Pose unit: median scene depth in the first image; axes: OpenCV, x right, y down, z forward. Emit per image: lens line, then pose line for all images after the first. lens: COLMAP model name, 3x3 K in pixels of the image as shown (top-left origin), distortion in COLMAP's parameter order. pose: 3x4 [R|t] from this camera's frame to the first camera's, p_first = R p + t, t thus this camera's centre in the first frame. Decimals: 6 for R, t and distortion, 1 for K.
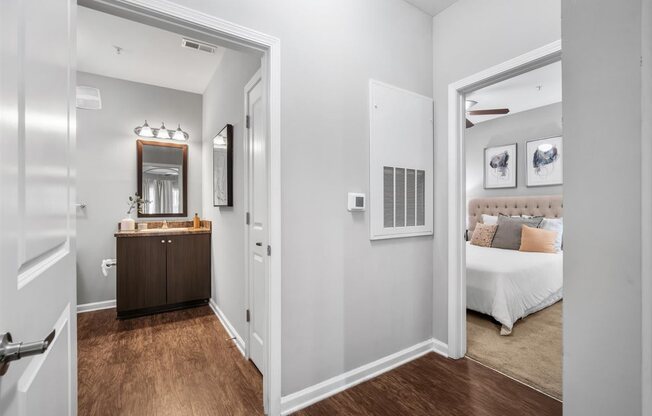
lens RADIAL K [[282.6, 0, 323.4], [0, 282.6, 208.4], [0, 0, 1]] dist [-0.012370, 0.000719]
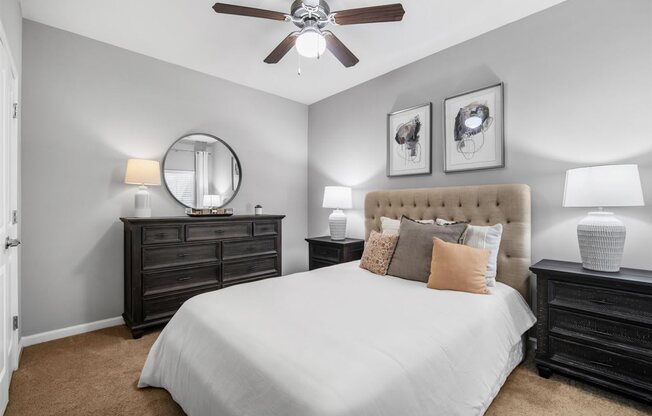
lens RADIAL K [[282.6, 0, 327.1], [0, 282.6, 205.8], [0, 0, 1]] dist [-0.012370, 0.000719]
pose [[0.984148, -0.000371, 0.177347, 0.403994], [0.000562, 0.999999, -0.001028, -0.003617], [-0.177347, 0.001111, 0.984148, 0.490890]]
